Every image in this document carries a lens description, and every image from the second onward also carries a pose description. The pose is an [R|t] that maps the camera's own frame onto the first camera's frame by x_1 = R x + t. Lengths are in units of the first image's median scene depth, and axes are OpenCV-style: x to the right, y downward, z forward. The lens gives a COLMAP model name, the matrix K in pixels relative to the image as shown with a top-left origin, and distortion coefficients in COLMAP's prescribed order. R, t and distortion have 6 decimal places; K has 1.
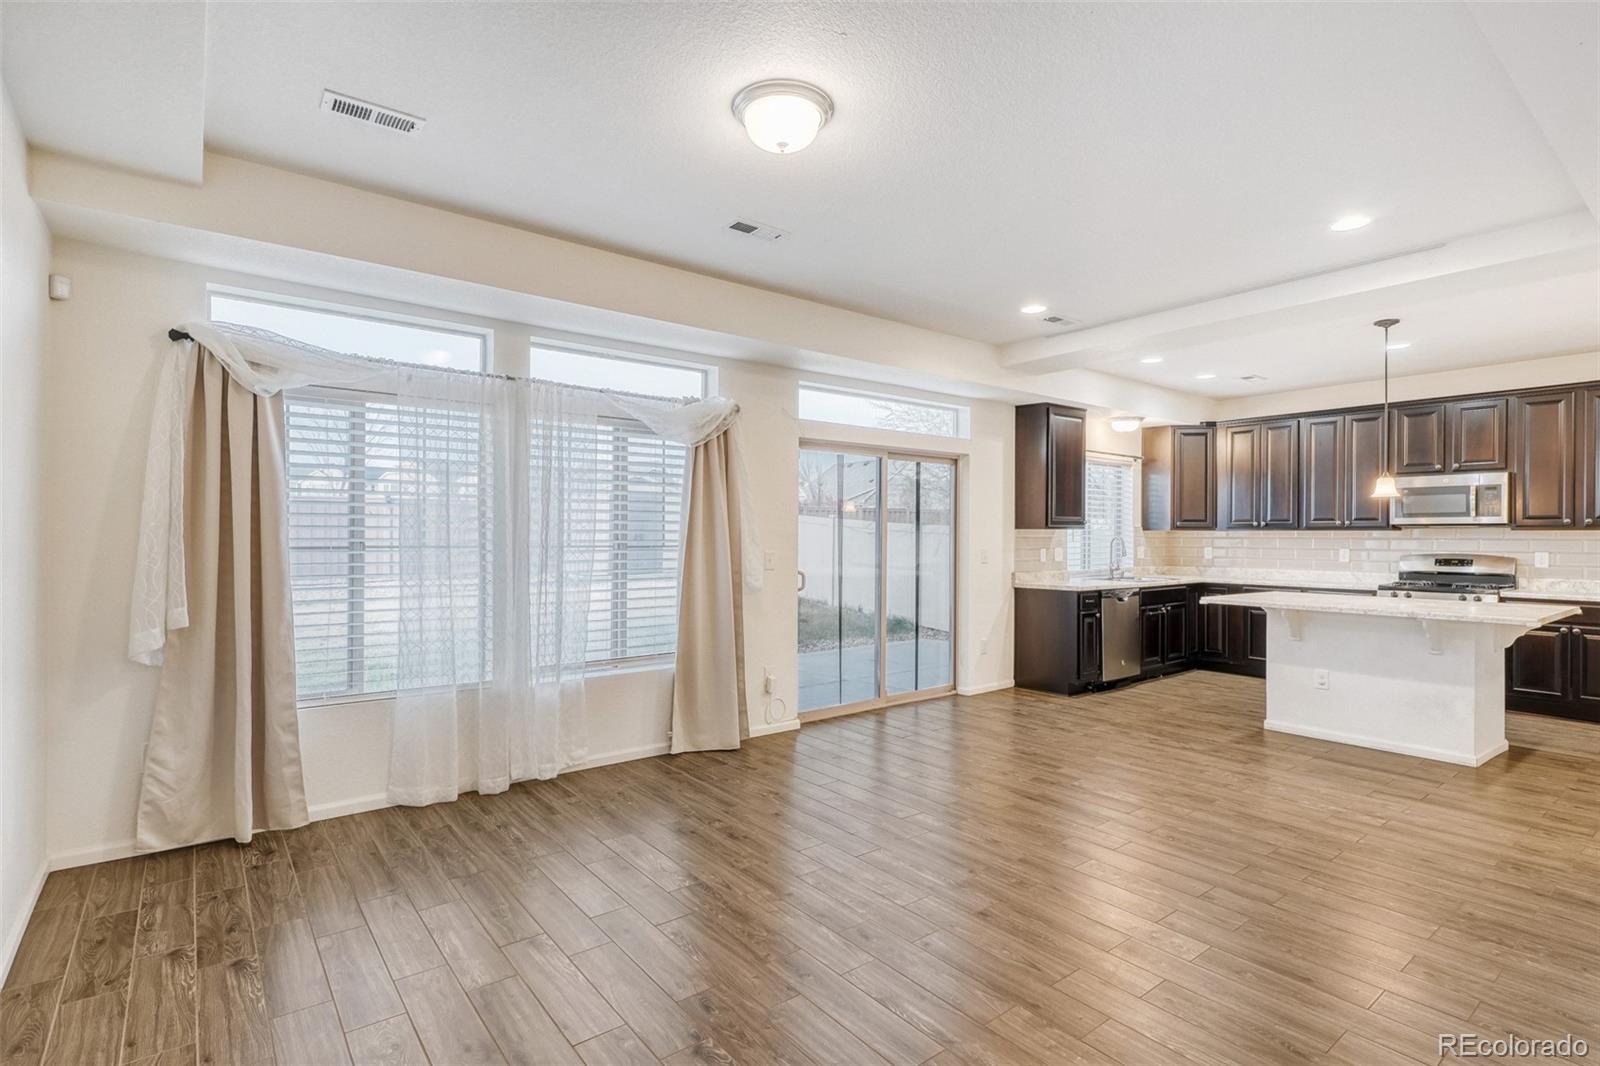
lens RADIAL K [[771.6, 0, 799.3], [0, 771.6, 536.5], [0, 0, 1]] dist [0.001529, -0.000757]
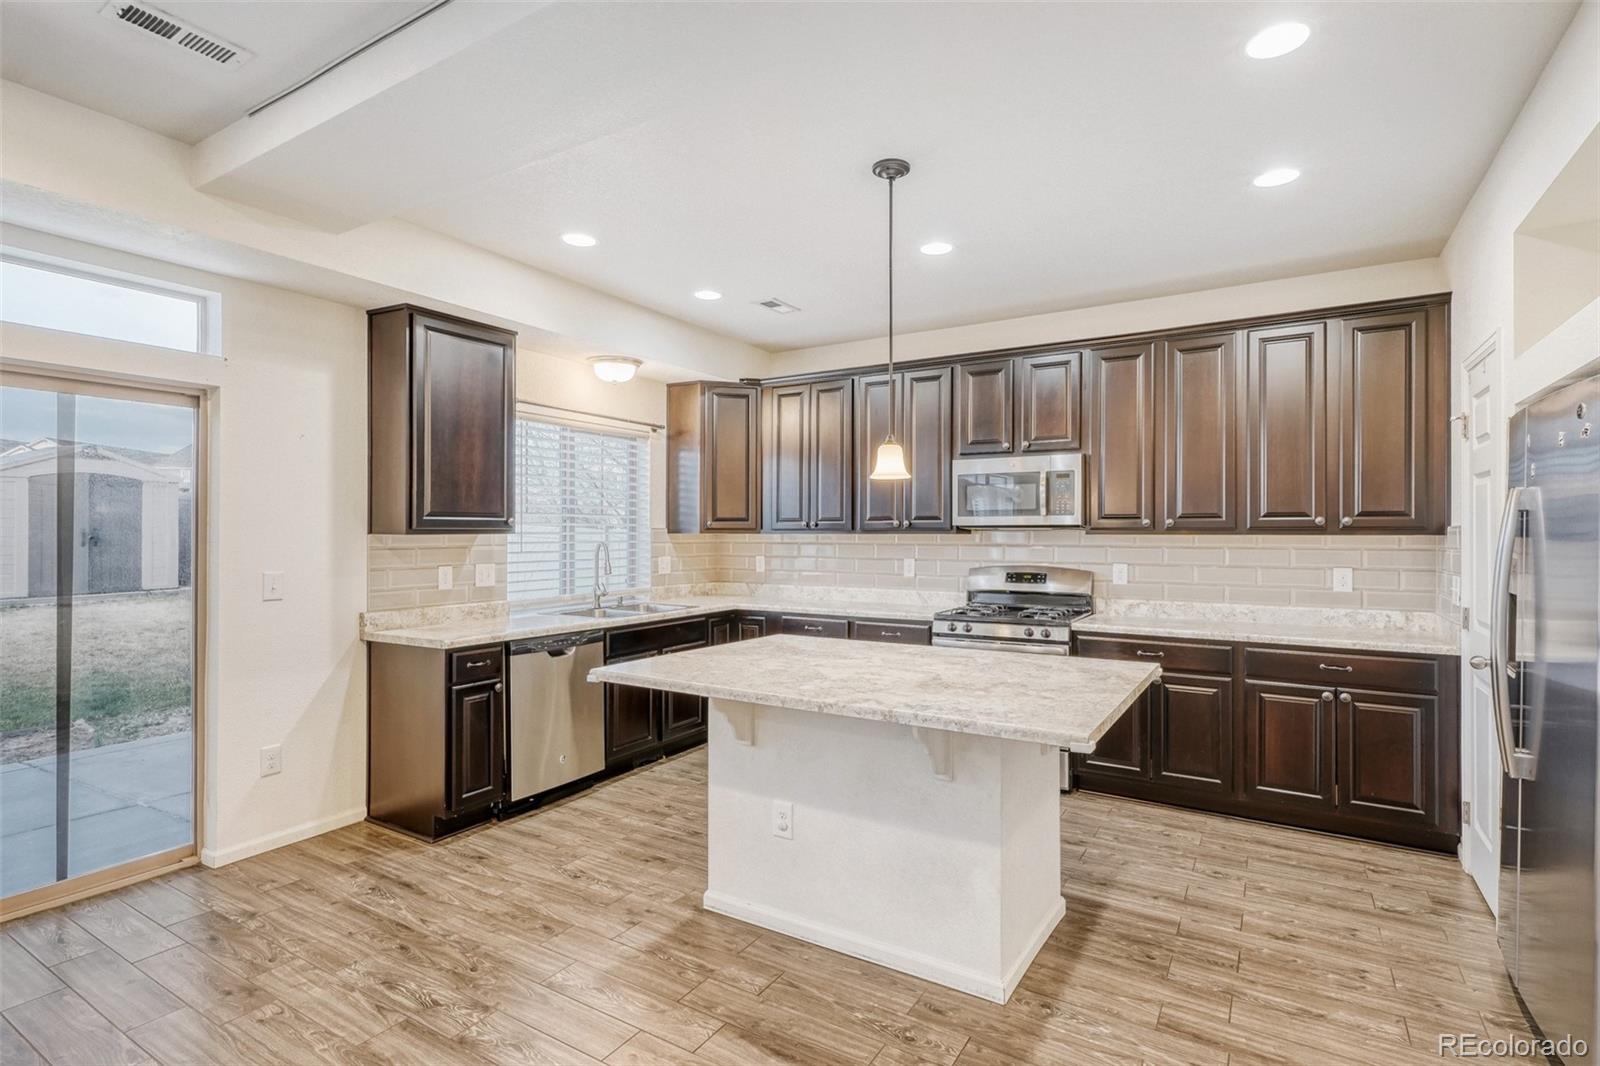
lens RADIAL K [[776.7, 0, 797.7], [0, 776.7, 530.9], [0, 0, 1]] dist [0.005919, -0.000773]
pose [[0.937963, -0.001960, 0.346729, 0.403617], [0.002991, 0.999993, -0.002438, -0.010116], [-0.346722, 0.003324, 0.937962, 0.398399]]
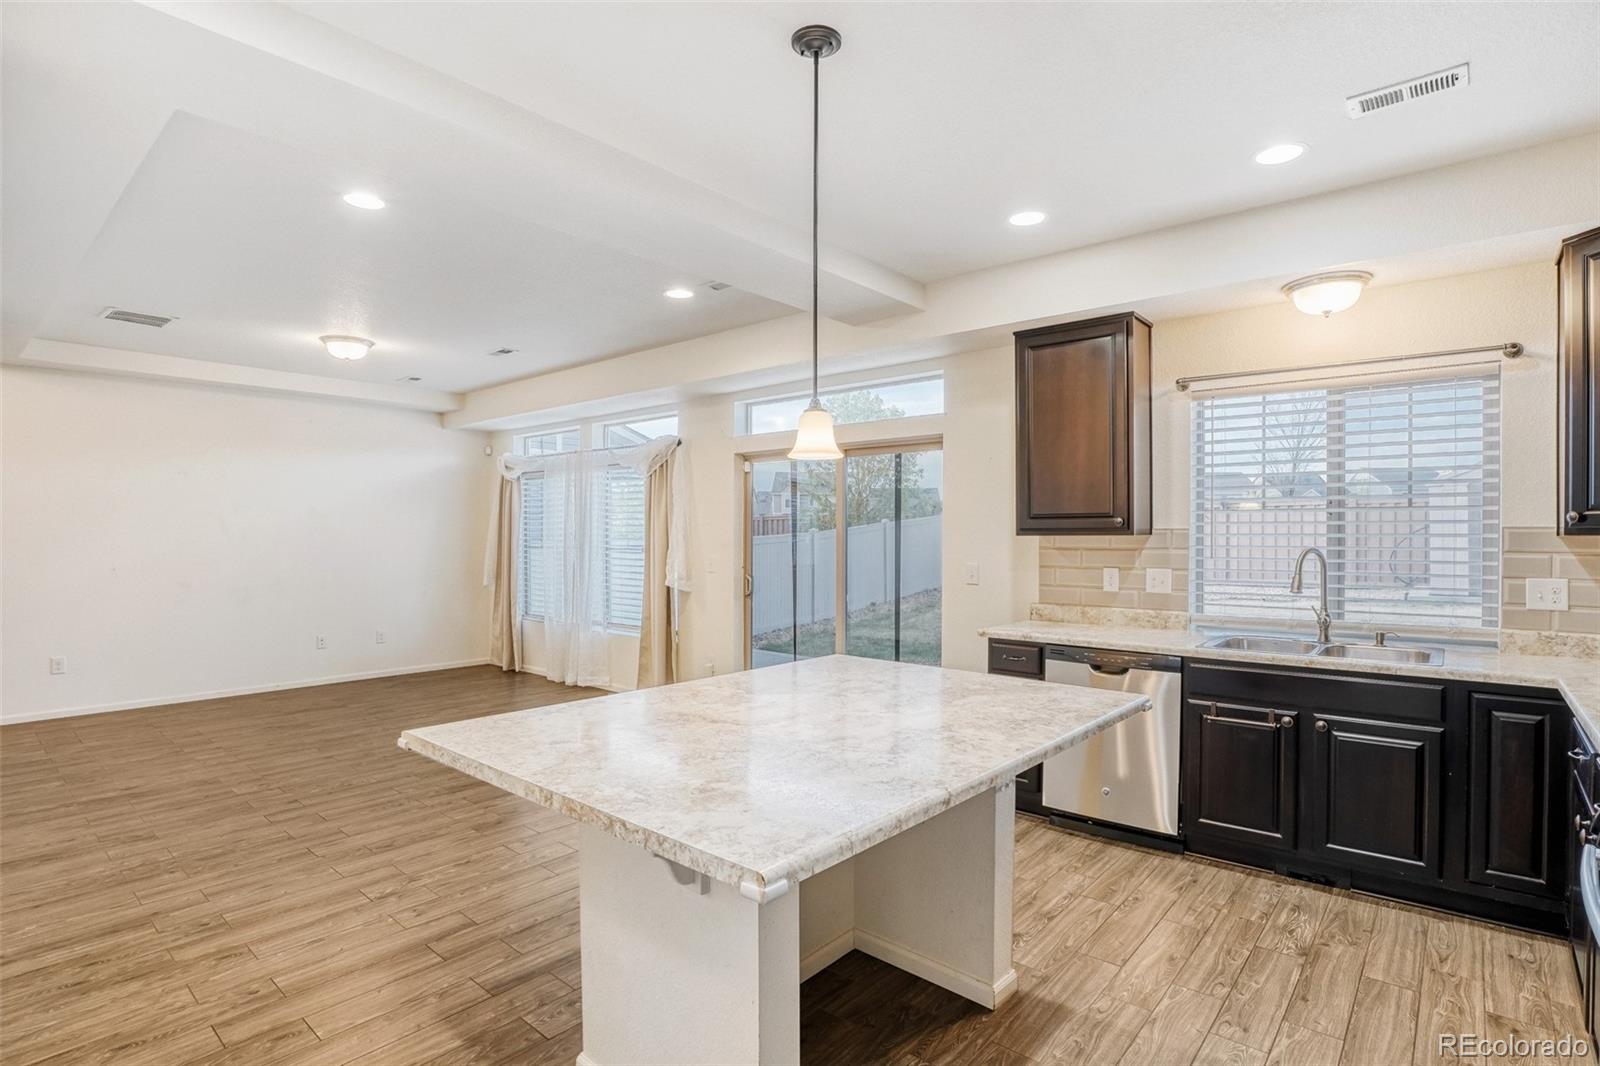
lens RADIAL K [[794.5, 0, 809.5], [0, 794.5, 539.9], [0, 0, 1]] dist [-0.050712, 0.012164]
pose [[0.201094, 0.003224, -0.979567, 0.947109], [-0.001628, 0.999994, 0.002957, -0.007836], [0.979571, 0.001000, 0.201098, 0.736988]]
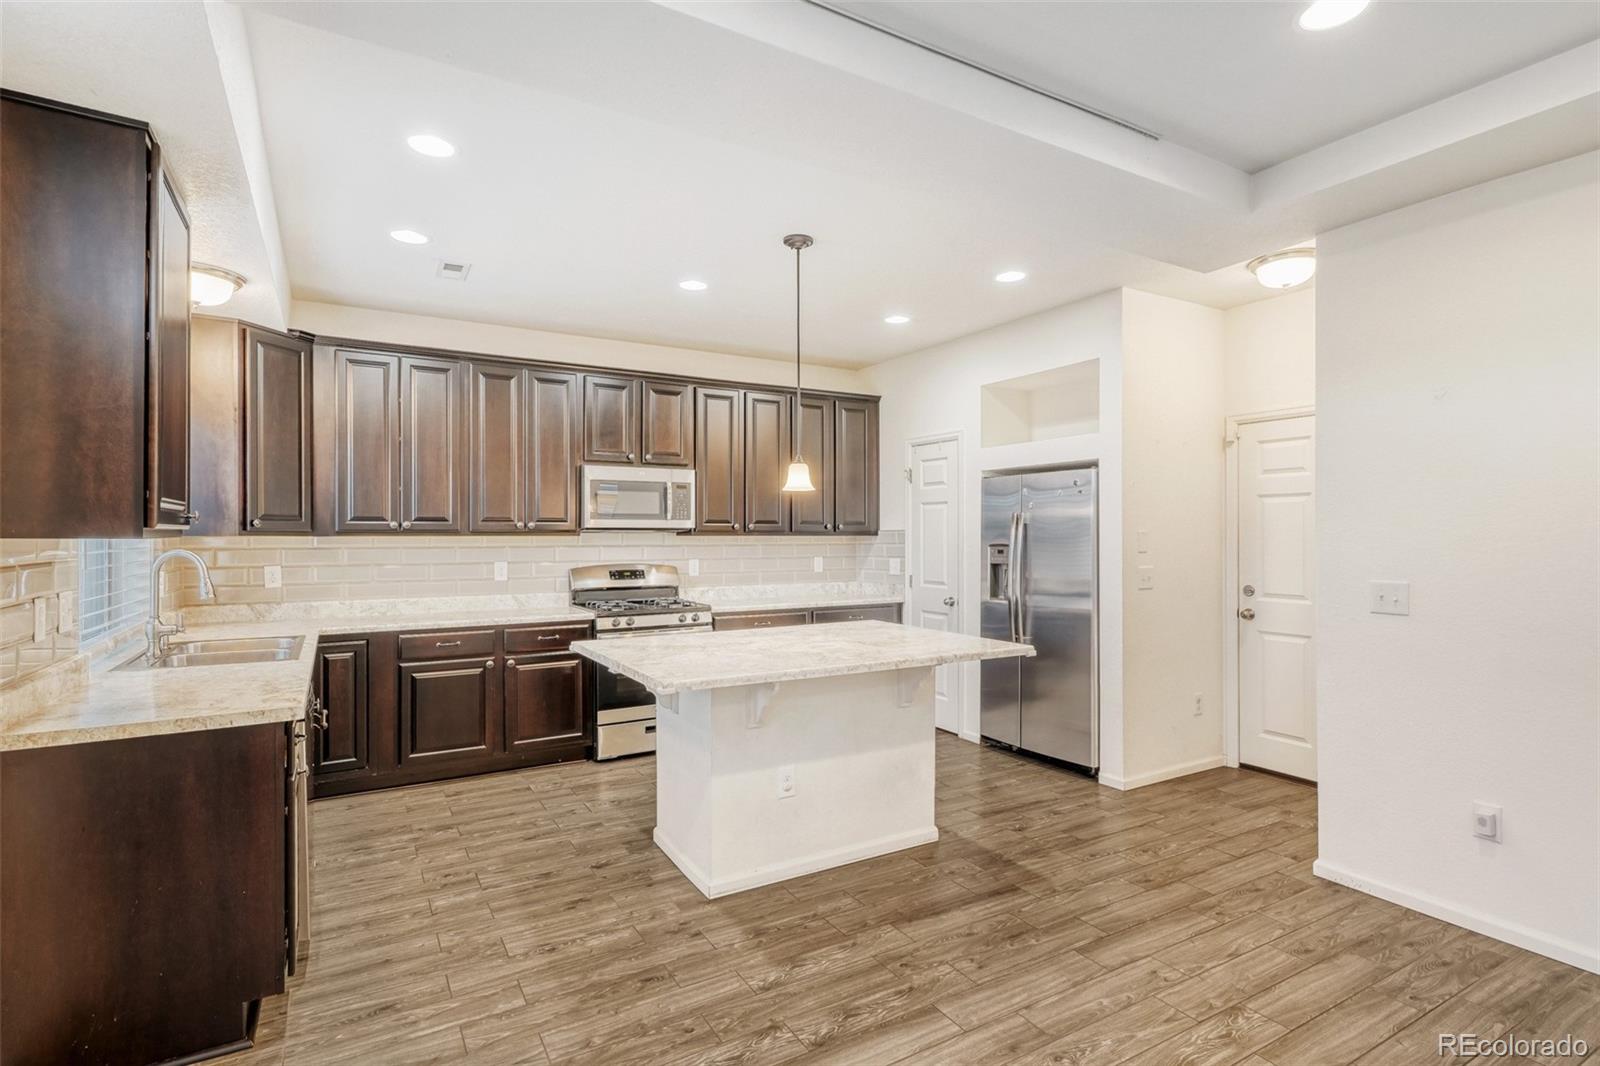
lens RADIAL K [[783.1, 0, 804.7], [0, 783.1, 534.6], [0, 0, 1]] dist [0.003999, 0.000048]
pose [[0.132799, -0.003487, 0.991137, 0.047293], [0.002562, 0.999992, 0.003174, -0.011682], [-0.991140, 0.002118, 0.132807, 0.727647]]
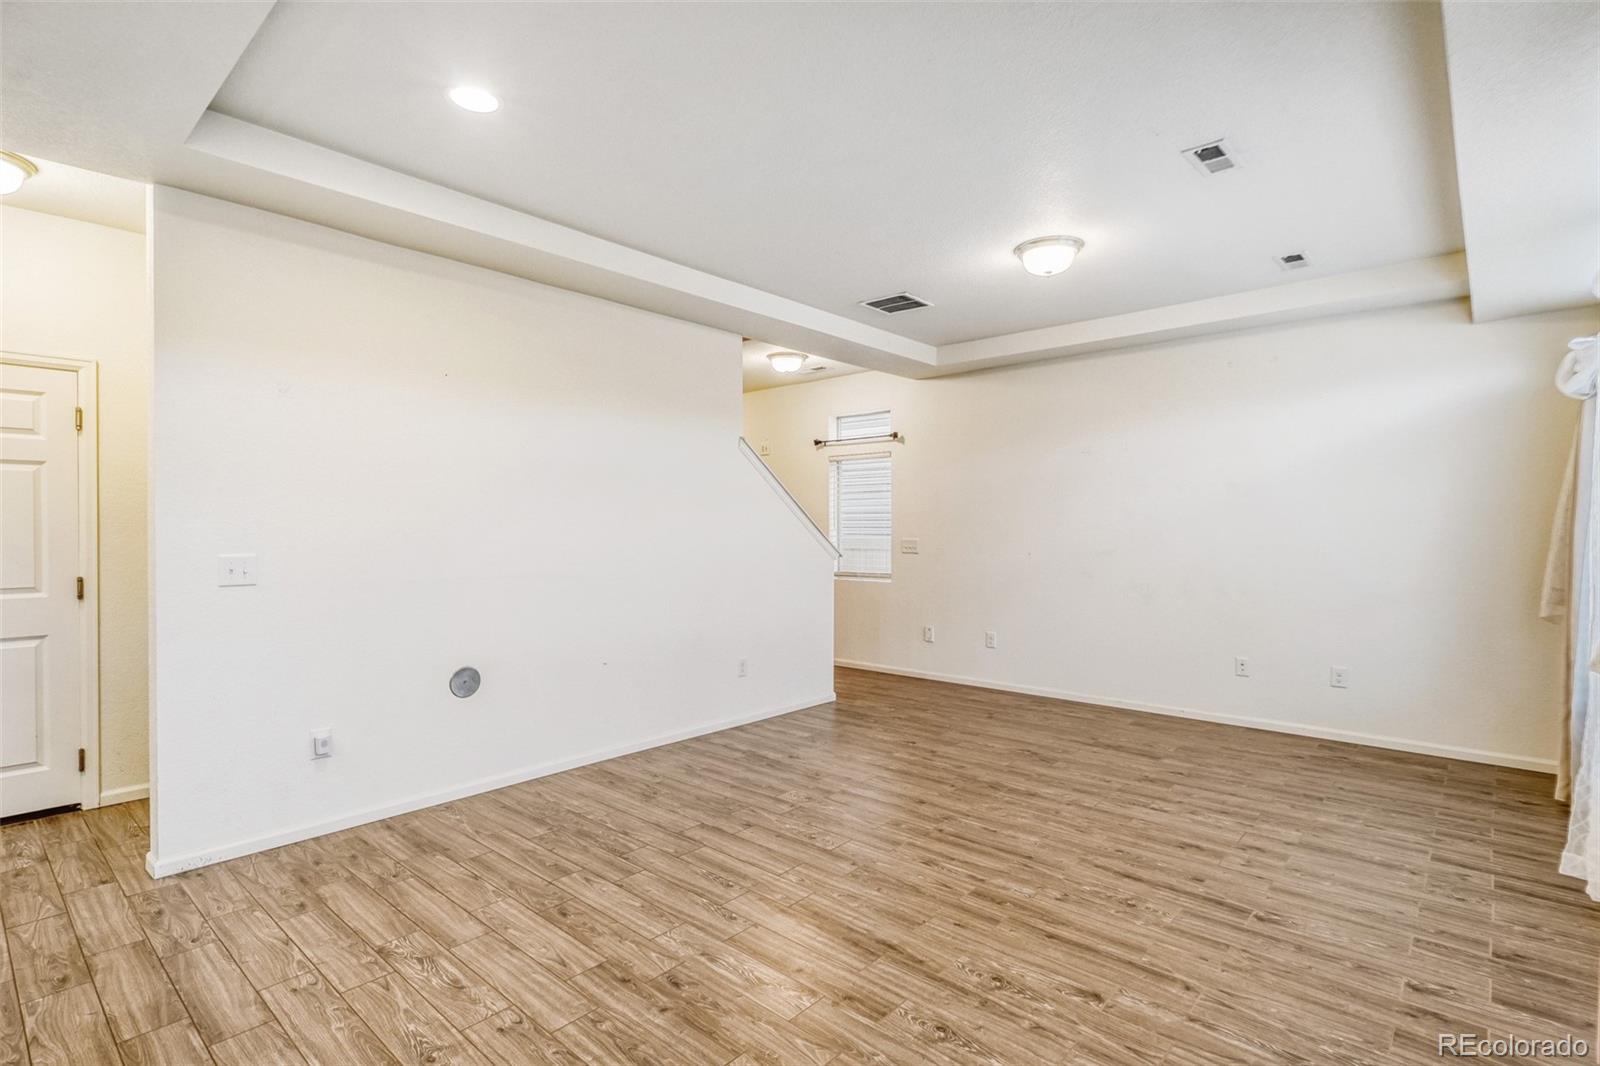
lens RADIAL K [[776.7, 0, 797.7], [0, 776.7, 530.9], [0, 0, 1]] dist [0.005919, -0.000773]
pose [[-0.984892, -0.002619, -0.173151, 0.299115], [-0.003891, 0.999968, 0.007008, -0.001144], [0.173127, 0.007576, -0.984870, 0.992521]]
